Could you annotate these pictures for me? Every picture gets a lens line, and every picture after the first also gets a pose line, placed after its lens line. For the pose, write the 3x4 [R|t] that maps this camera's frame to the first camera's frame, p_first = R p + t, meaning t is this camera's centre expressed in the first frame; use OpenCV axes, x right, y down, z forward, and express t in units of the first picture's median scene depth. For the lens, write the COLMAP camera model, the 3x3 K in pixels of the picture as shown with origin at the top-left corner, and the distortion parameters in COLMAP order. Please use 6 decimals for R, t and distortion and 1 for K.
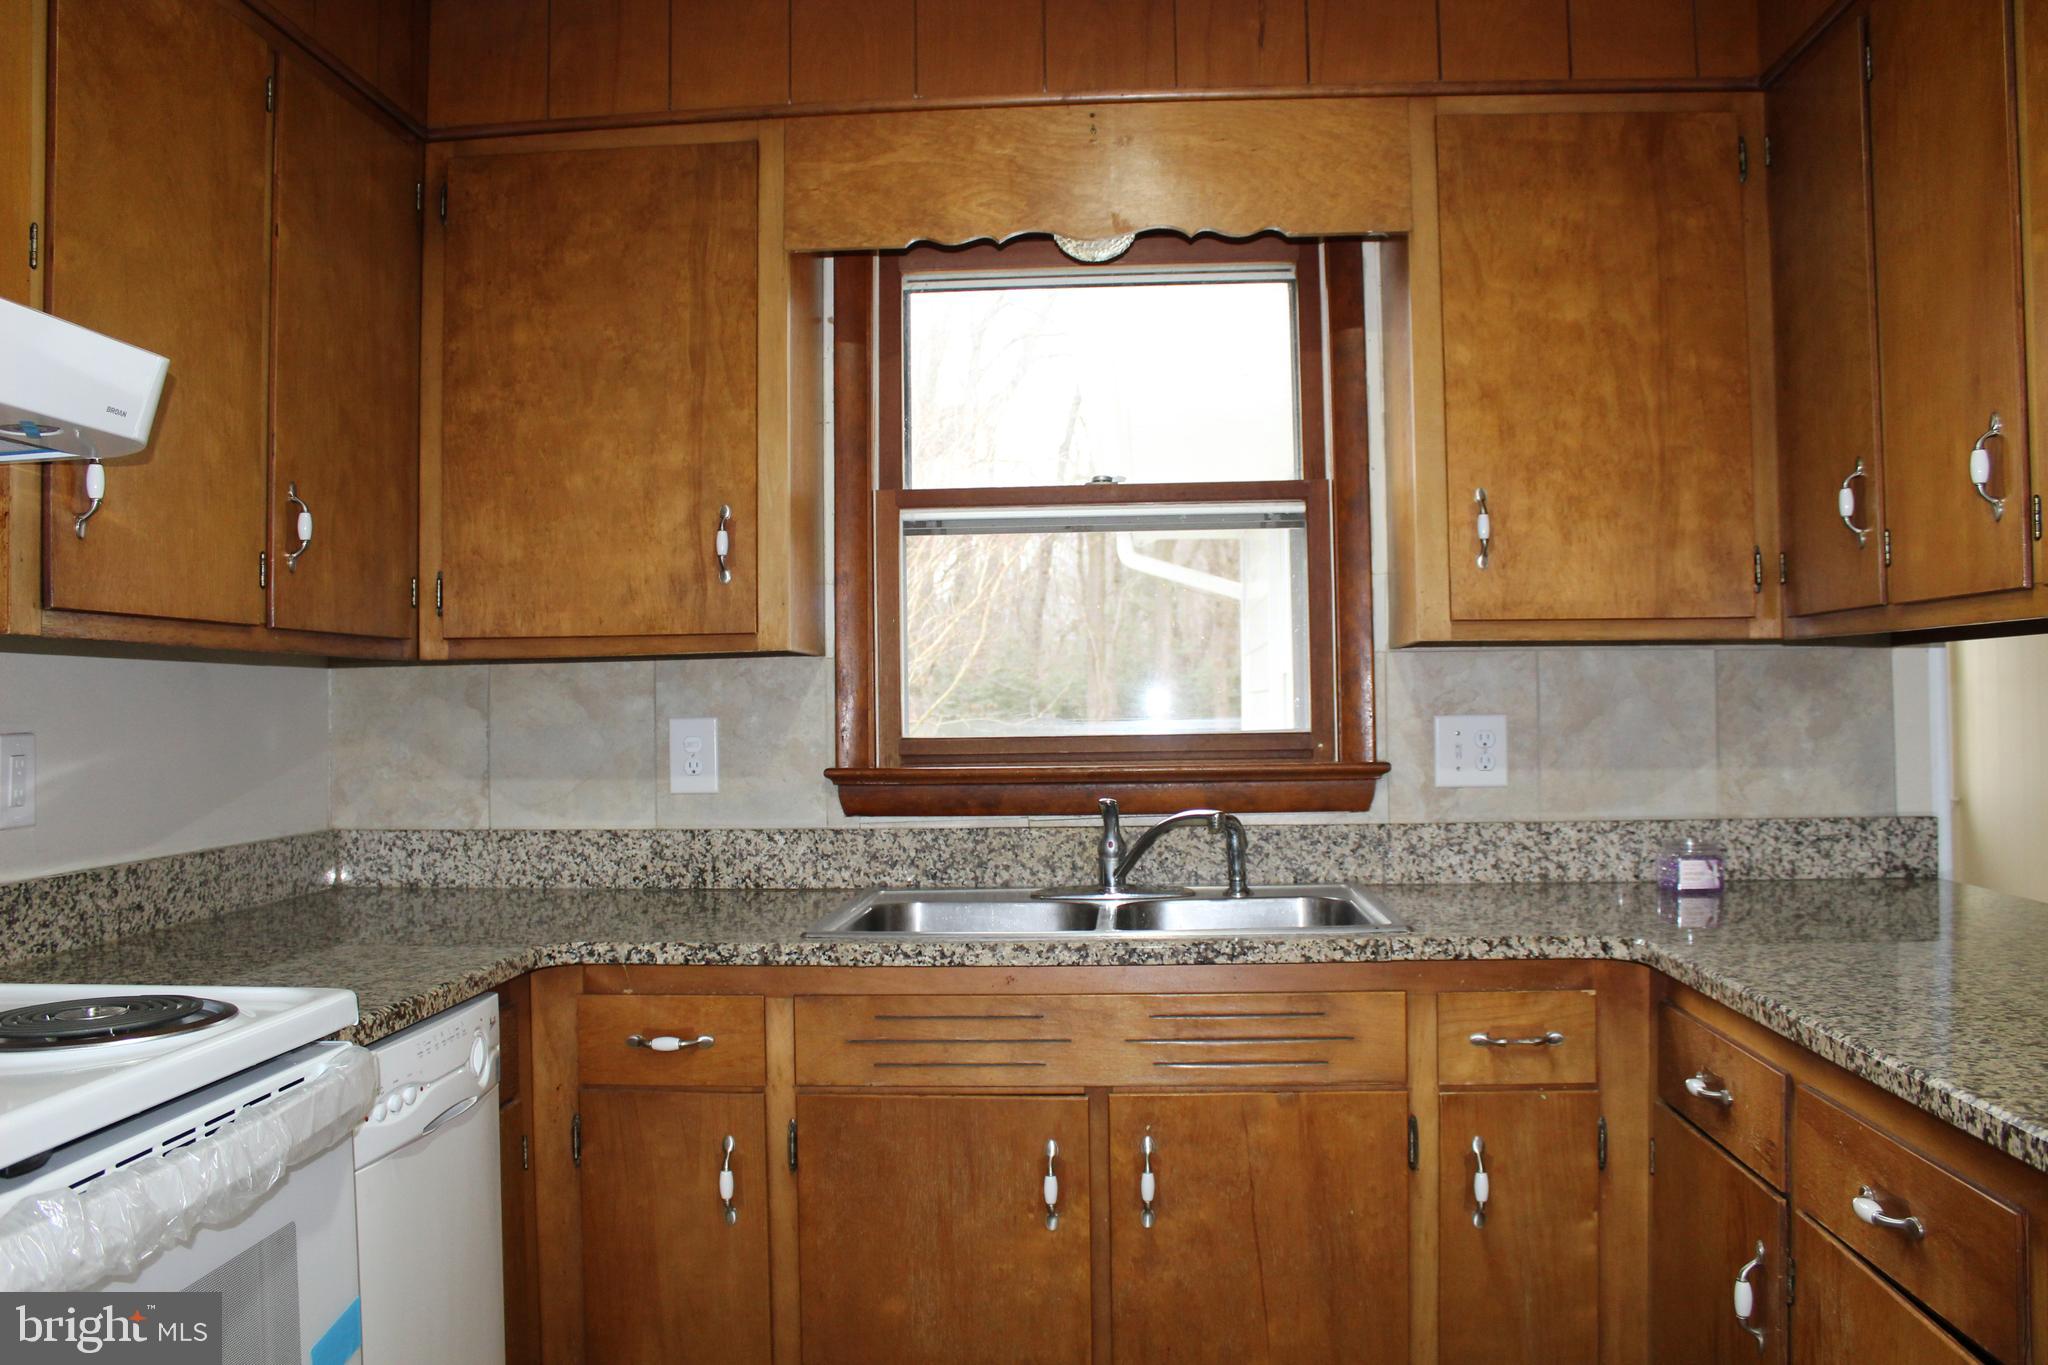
lens RADIAL K [[1703.0, 0, 1007.3], [0, 1703.0, 665.8], [0, 0, 1]] dist [-0.162493, 0.141852]
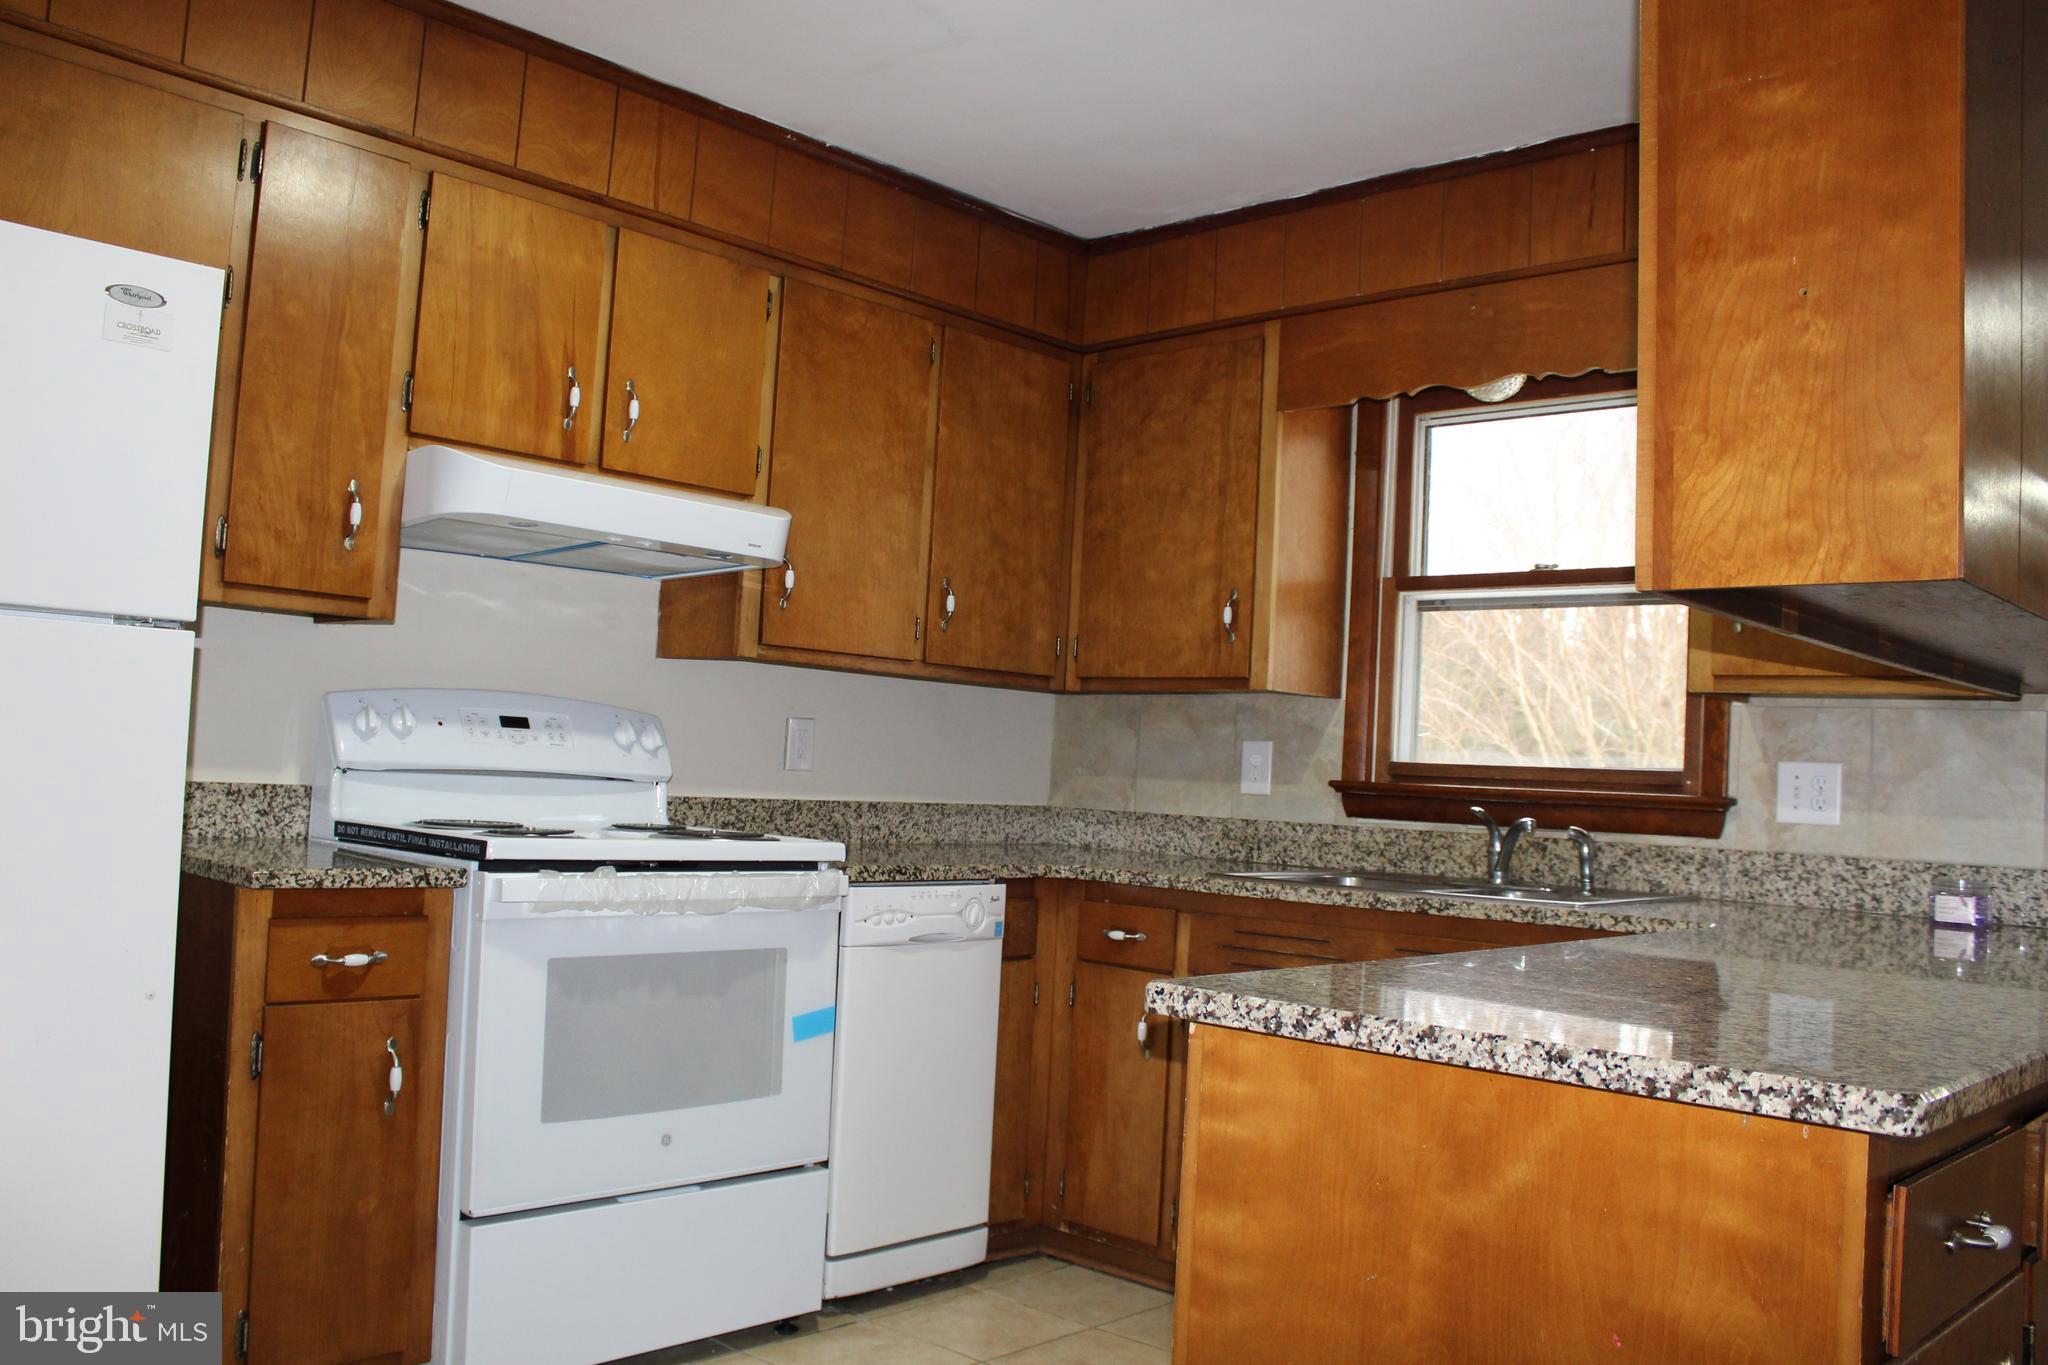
lens RADIAL K [[1703.0, 0, 1007.3], [0, 1703.0, 665.8], [0, 0, 1]] dist [-0.162493, 0.141852]
pose [[0.773190, 0.014524, -0.634008, 0.588842], [-0.048128, 0.998198, -0.035826, 0.031412], [0.632346, 0.058214, 0.772496, -0.240076]]
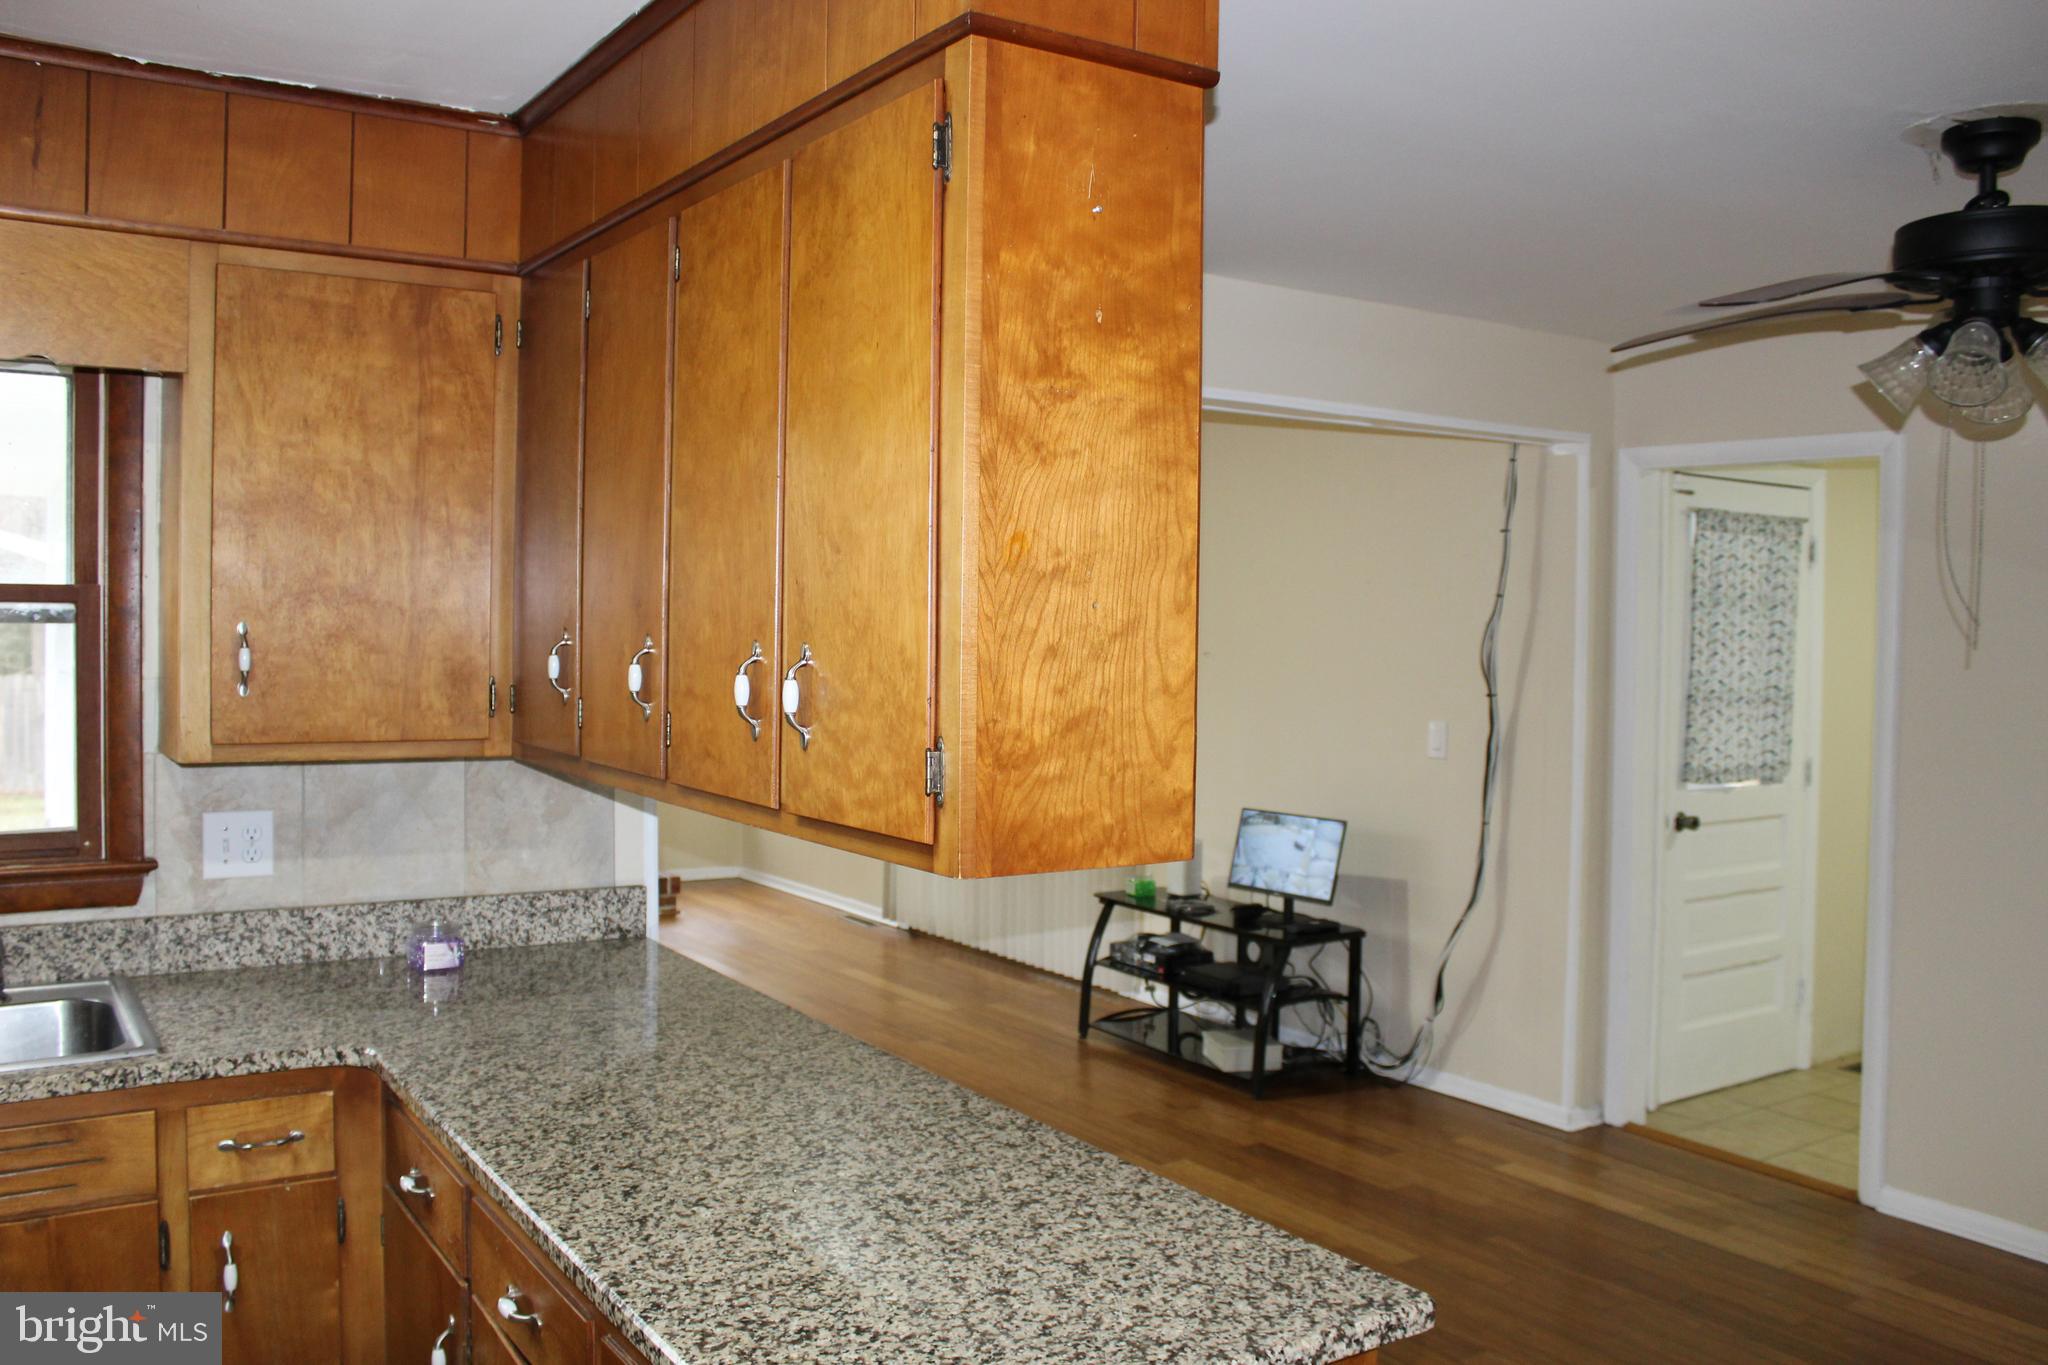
lens RADIAL K [[1703.0, 0, 1007.3], [0, 1703.0, 665.8], [0, 0, 1]] dist [-0.162493, 0.141852]
pose [[0.791478, 0.007150, 0.611156, 0.018665], [-0.040327, 0.998364, 0.040546, -0.130912], [-0.609866, -0.056738, 0.790471, -0.134238]]
